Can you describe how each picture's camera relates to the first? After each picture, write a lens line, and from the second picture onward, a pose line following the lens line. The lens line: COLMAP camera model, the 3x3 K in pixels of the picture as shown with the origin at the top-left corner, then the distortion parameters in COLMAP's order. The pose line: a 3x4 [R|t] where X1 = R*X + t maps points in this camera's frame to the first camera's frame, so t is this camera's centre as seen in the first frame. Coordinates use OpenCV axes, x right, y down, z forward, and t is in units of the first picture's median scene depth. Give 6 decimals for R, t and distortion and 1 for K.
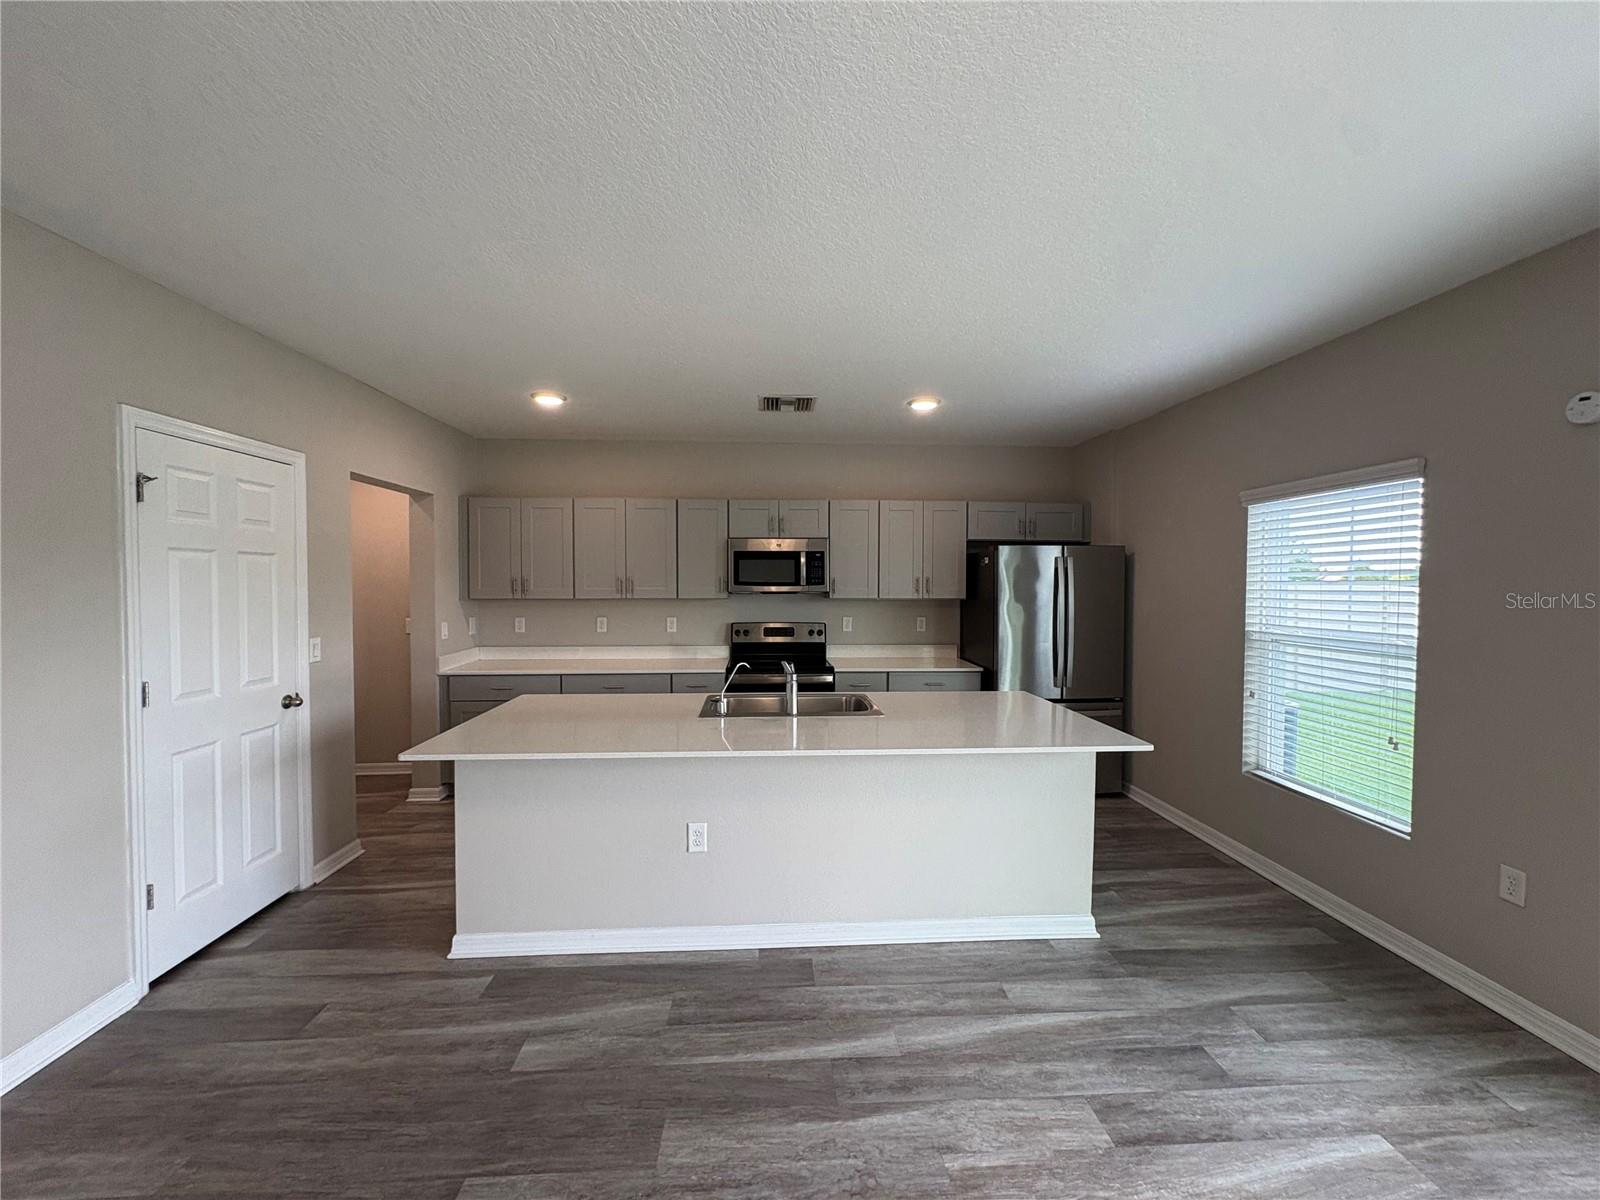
lens RADIAL K [[639.0, 0, 800.0], [0, 639.0, 600.0], [0, 0, 1]] dist [-0.001448, -0.000088]
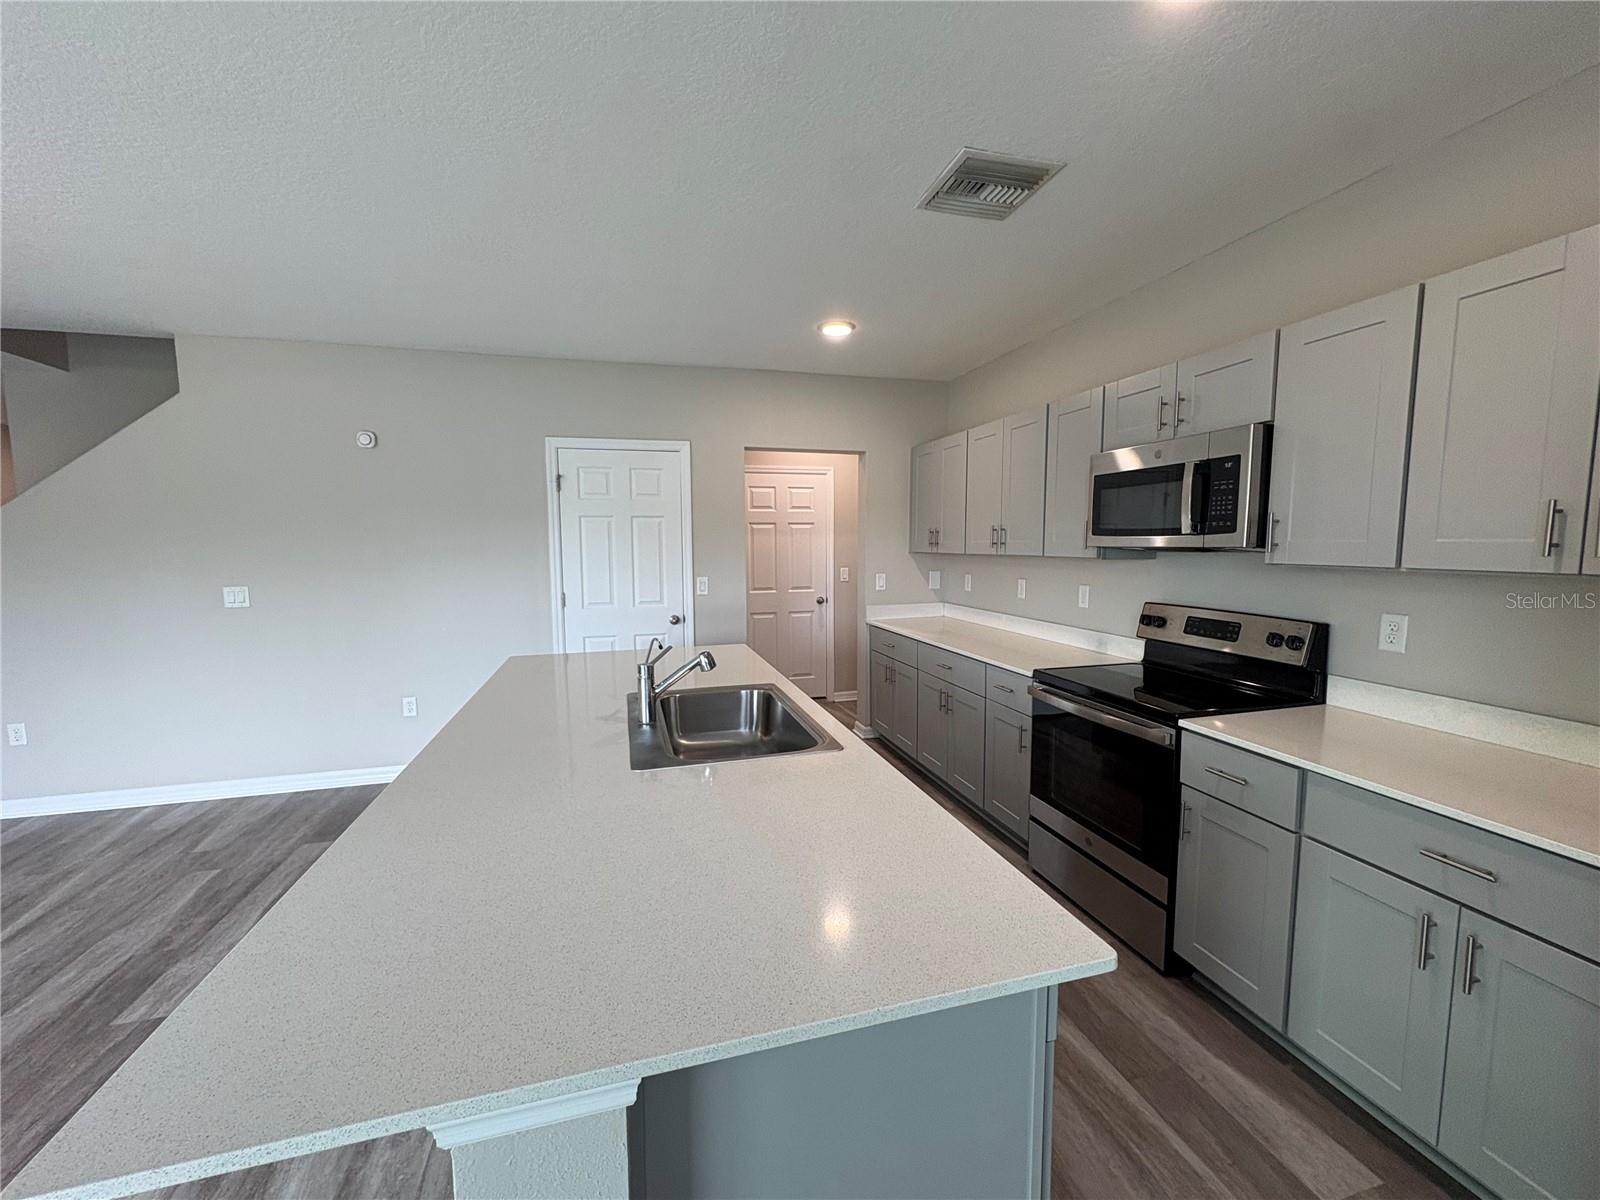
lens RADIAL K [[639.0, 0, 800.0], [0, 639.0, 600.0], [0, 0, 1]] dist [-0.001448, -0.000088]
pose [[0.205068, 0.086452, -0.974922, 0.410759], [-0.022693, 0.996244, 0.083569, -0.007048], [0.978485, 0.004987, 0.206260, 0.618099]]
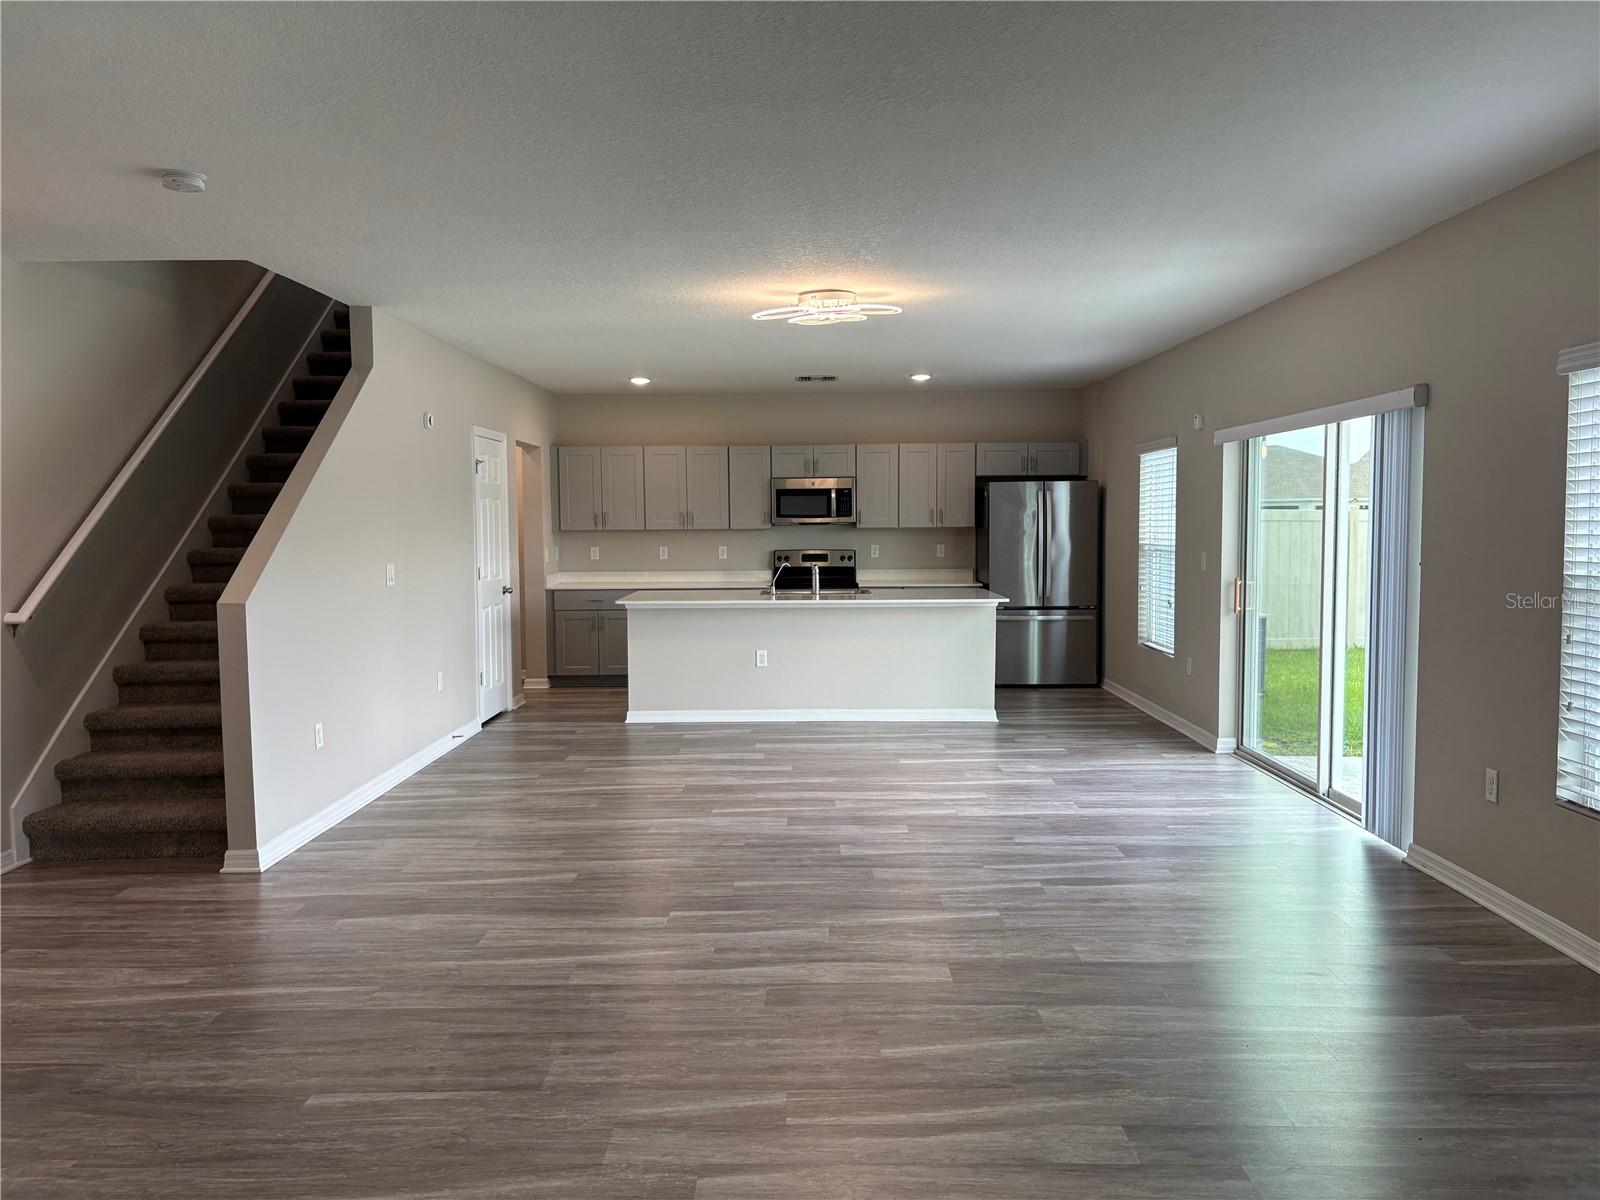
lens RADIAL K [[1207.4, 0, 795.5], [0, 1207.4, 602.1], [0, 0, 1]] dist [0.047257, -0.048234]
pose [[0.997397, -0.005608, -0.071889, 0.094757], [0.008369, 0.999237, 0.038158, 0.049680], [0.071620, -0.038660, 0.996682, -1.261428]]
